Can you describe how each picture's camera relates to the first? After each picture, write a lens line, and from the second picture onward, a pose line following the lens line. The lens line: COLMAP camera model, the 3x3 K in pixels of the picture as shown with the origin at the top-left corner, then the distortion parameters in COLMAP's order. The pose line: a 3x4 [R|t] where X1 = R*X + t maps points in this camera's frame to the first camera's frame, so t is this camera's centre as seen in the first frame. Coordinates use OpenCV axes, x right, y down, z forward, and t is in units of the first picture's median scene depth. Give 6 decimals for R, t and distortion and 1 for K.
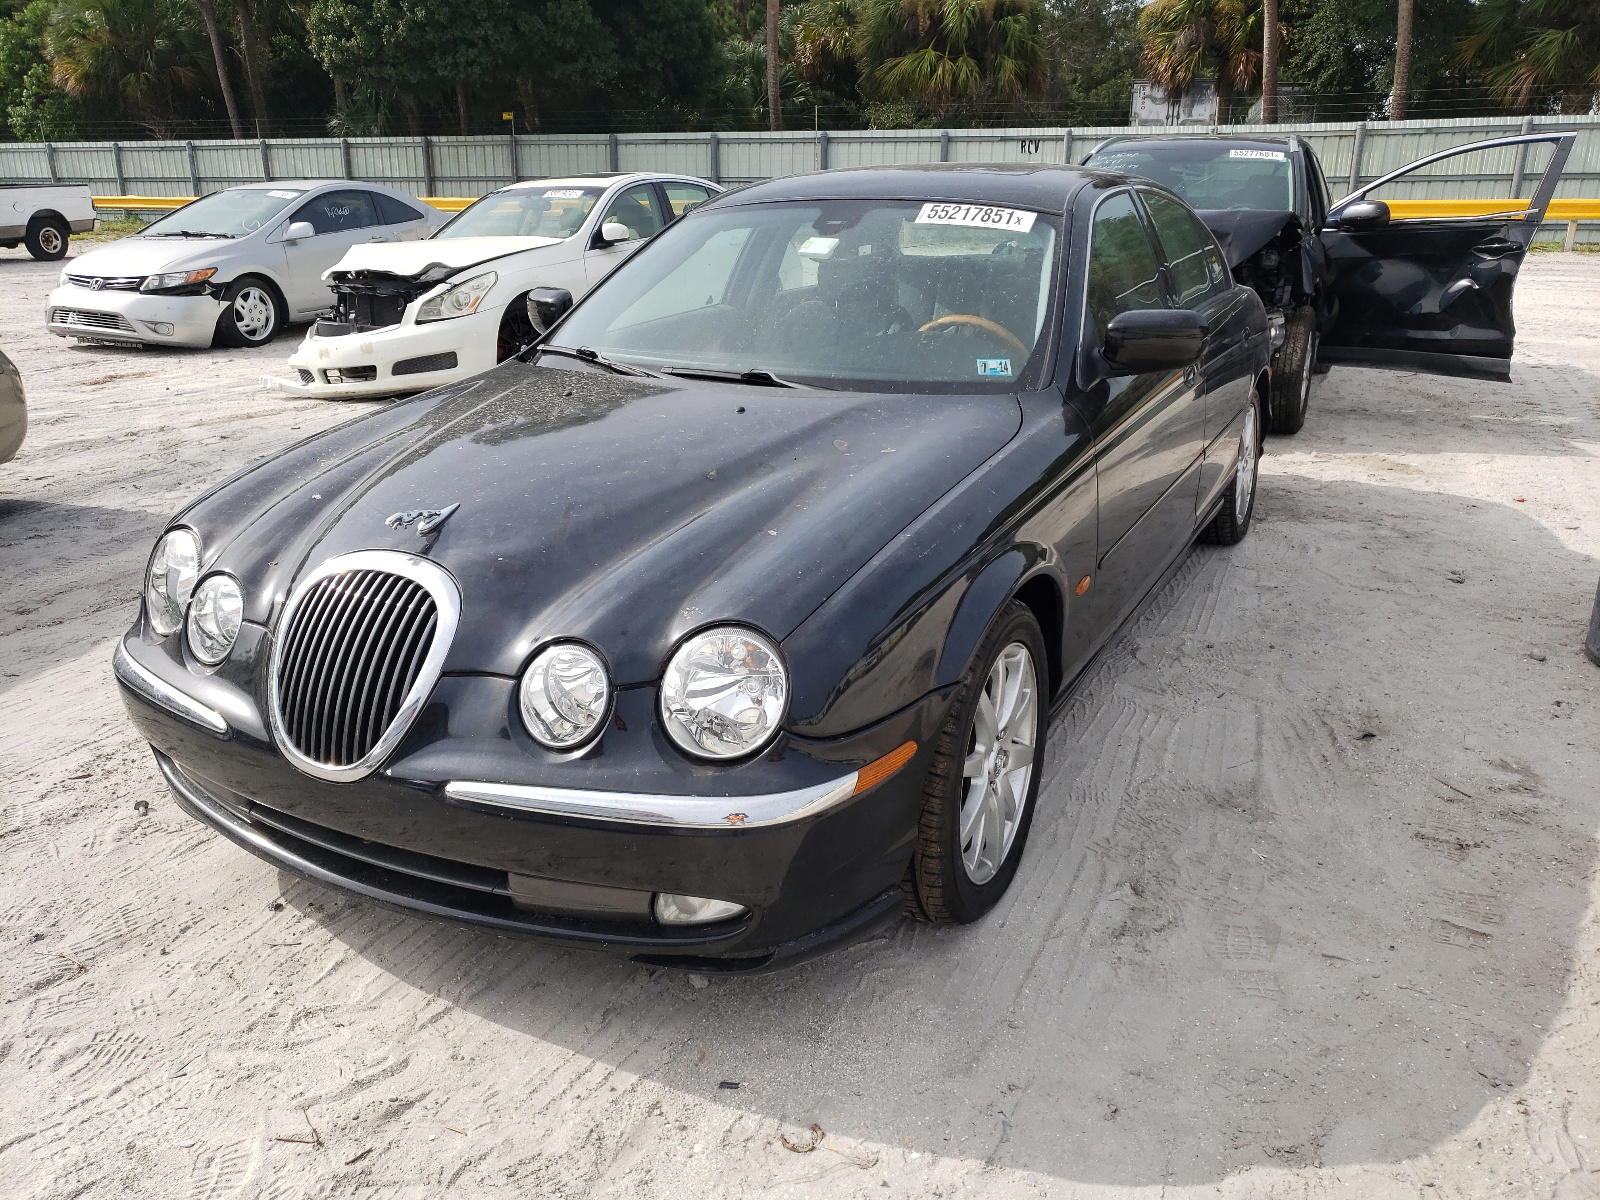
lens RADIAL K [[1287.1, 0, 837.5], [0, 1287.1, 603.0], [0, 0, 1]] dist [-0.013350, 0.055559]
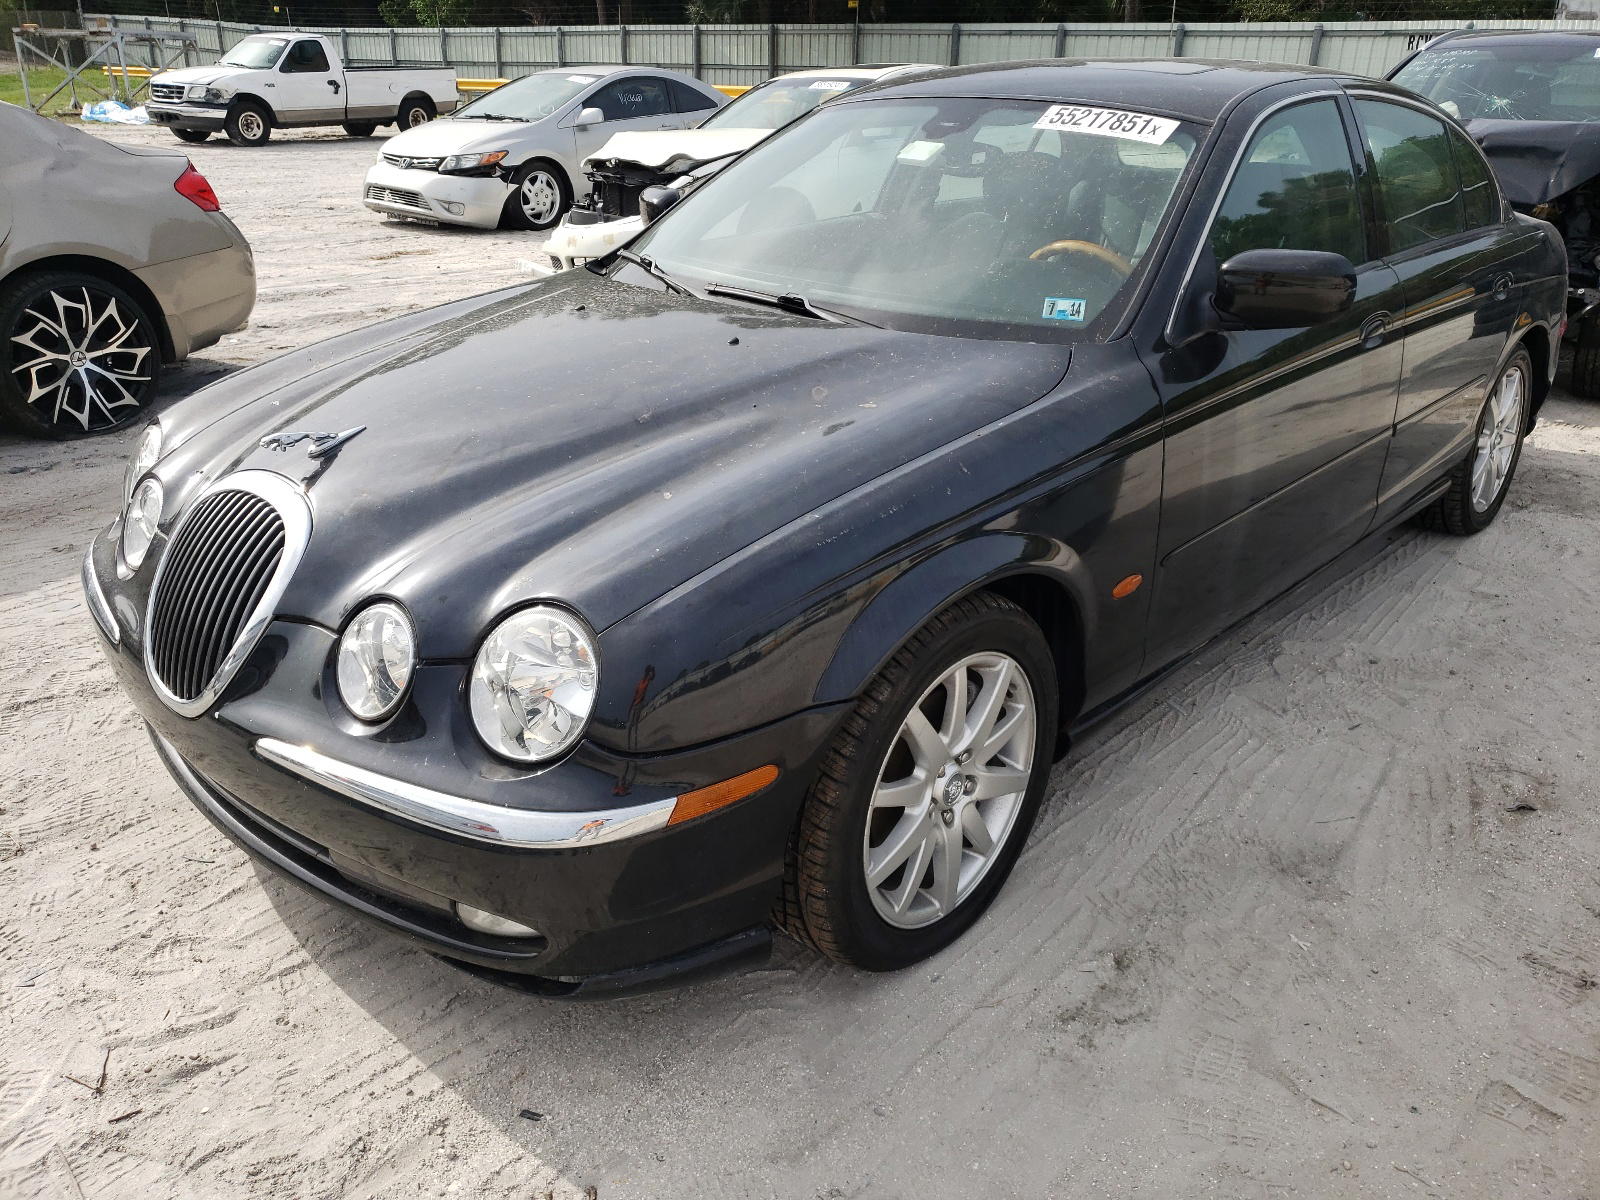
lens RADIAL K [[1287.1, 0, 837.5], [0, 1287.1, 603.0], [0, 0, 1]] dist [-0.013350, 0.055559]
pose [[0.962709, 0.122141, -0.241397, 0.098398], [-0.104421, 0.990900, 0.084930, -0.024564], [0.249574, -0.056556, 0.966703, 0.073201]]
